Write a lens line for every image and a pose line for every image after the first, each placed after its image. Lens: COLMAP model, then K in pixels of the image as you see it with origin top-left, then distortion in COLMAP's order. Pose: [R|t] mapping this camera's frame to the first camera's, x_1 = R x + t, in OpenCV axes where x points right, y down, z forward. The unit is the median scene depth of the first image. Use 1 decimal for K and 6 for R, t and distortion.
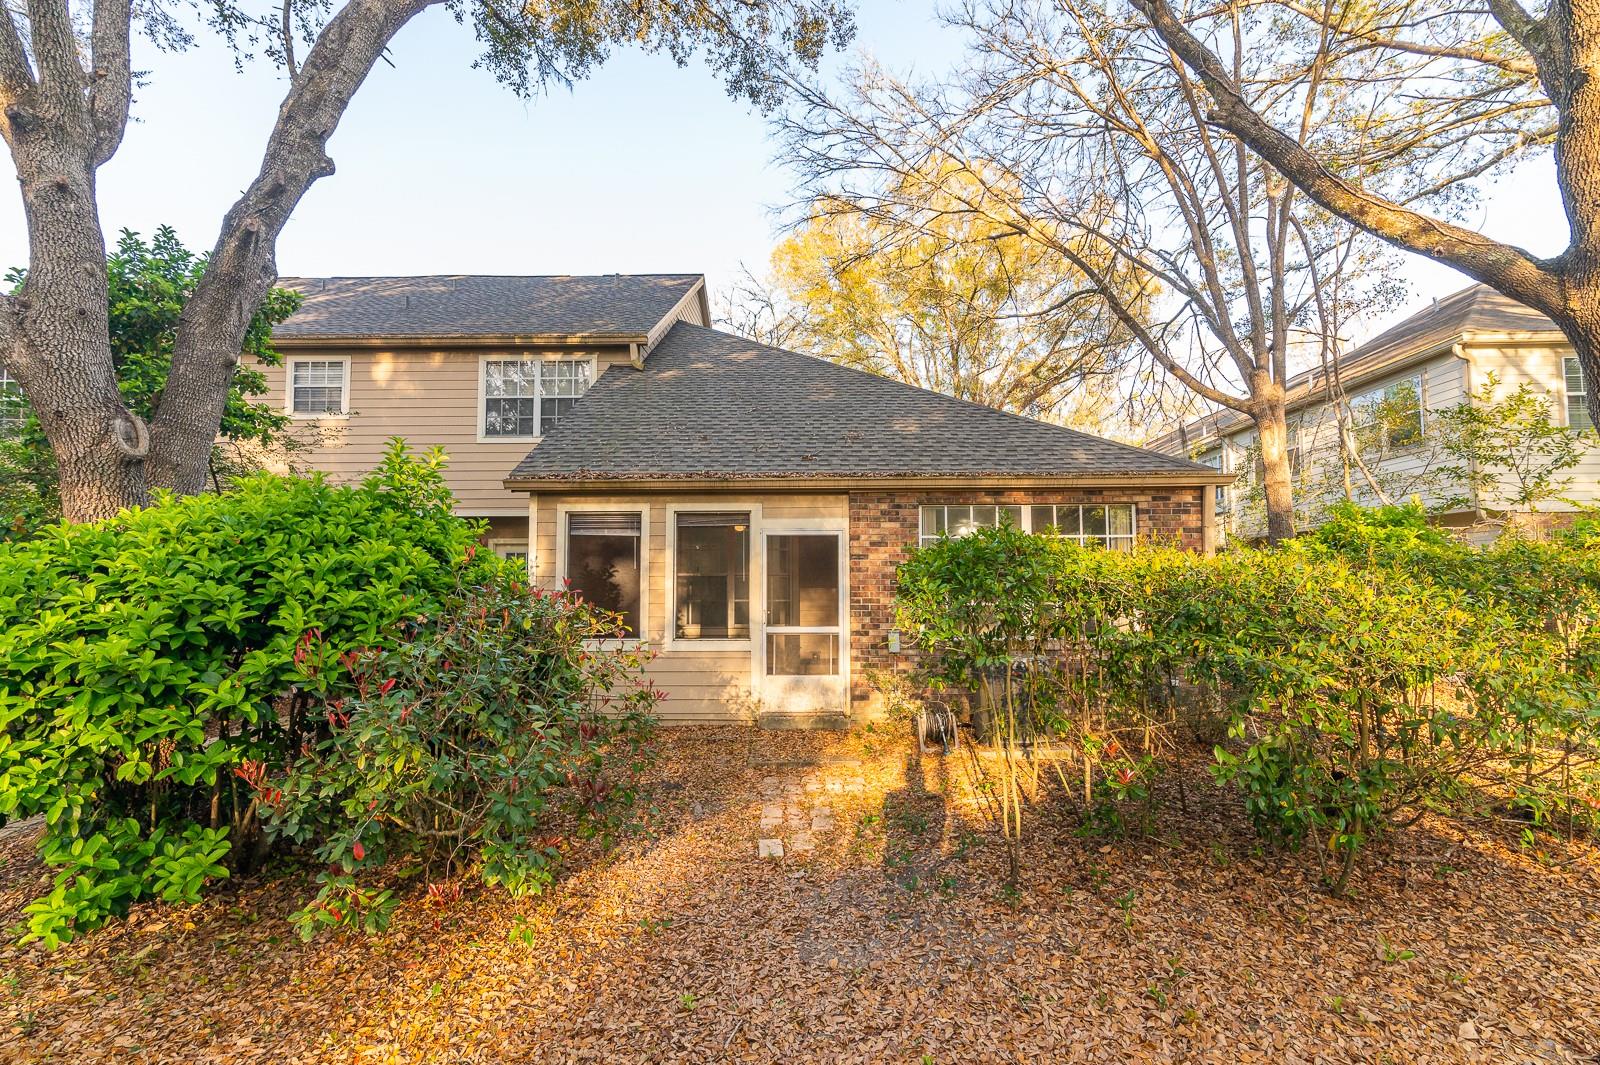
lens RADIAL K [[589.4, 0, 801.3], [0, 589.4, 526.9], [0, 0, 1]] dist [0.011189, -0.000149]
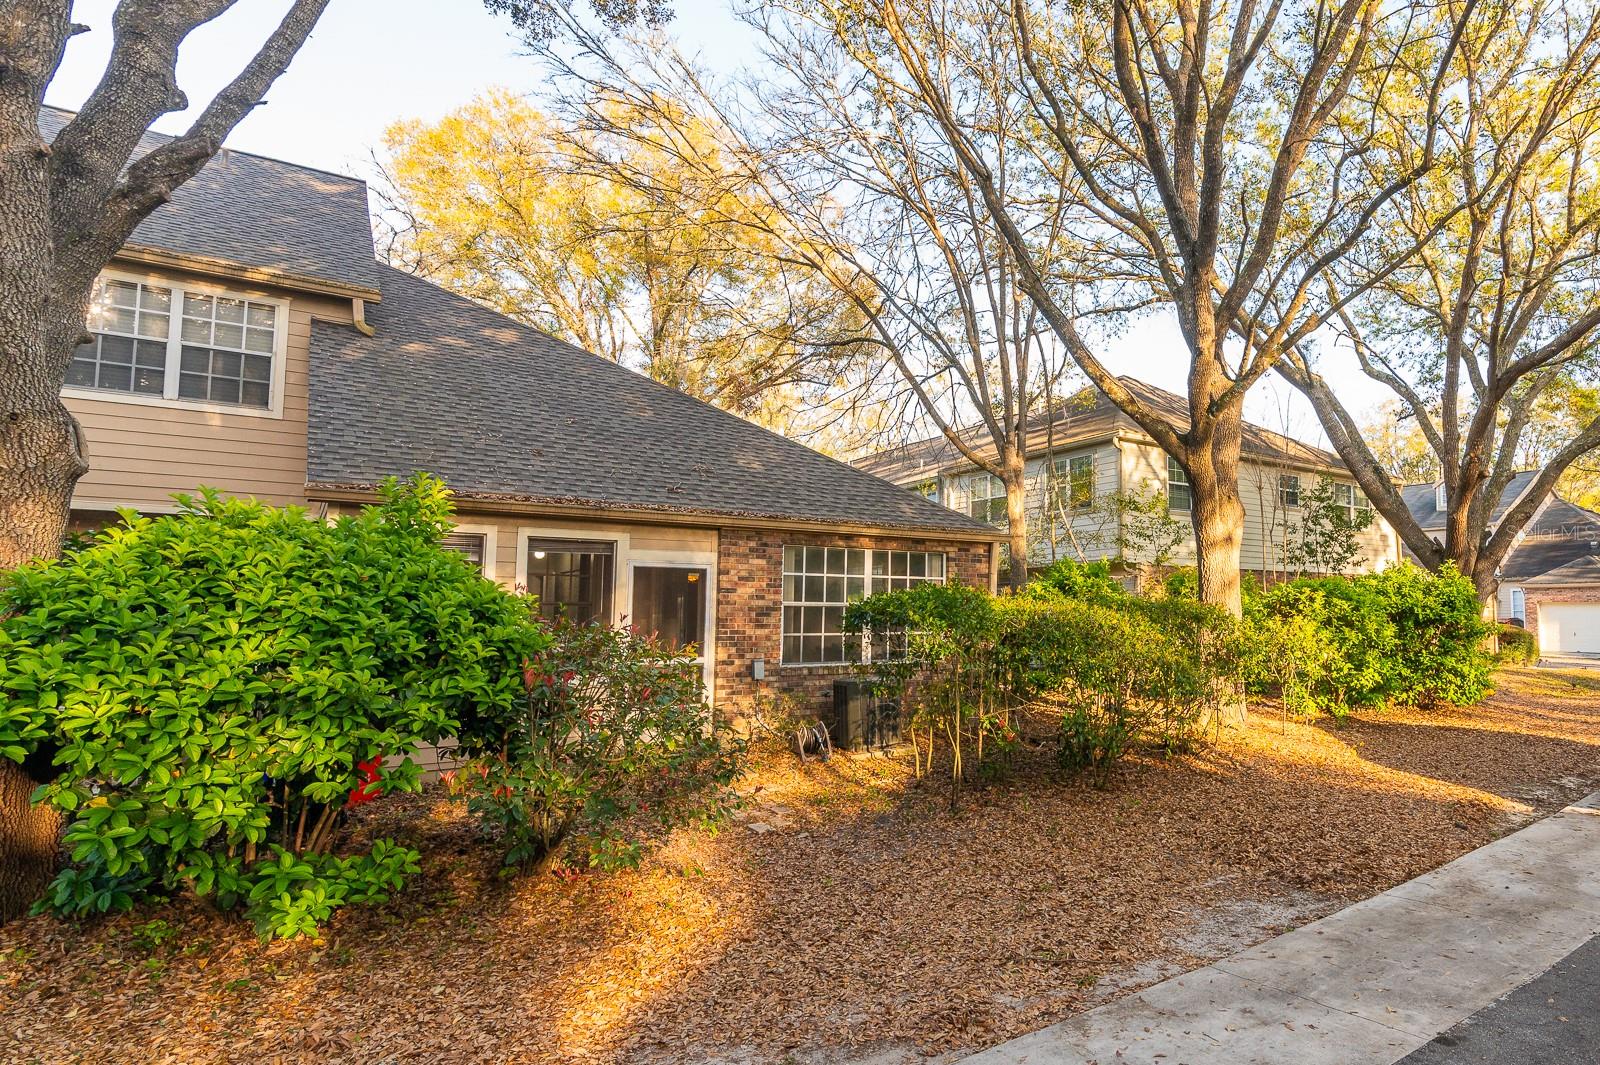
lens RADIAL K [[729.2, 0, 800.6], [0, 729.2, 536.6], [0, 0, 1]] dist [0.013106, 0.000237]
pose [[0.894742, 0.051660, 0.443585, -0.370904], [-0.049164, 0.998644, -0.017135, -0.029830], [-0.443868, -0.006477, 0.896069, -0.229962]]
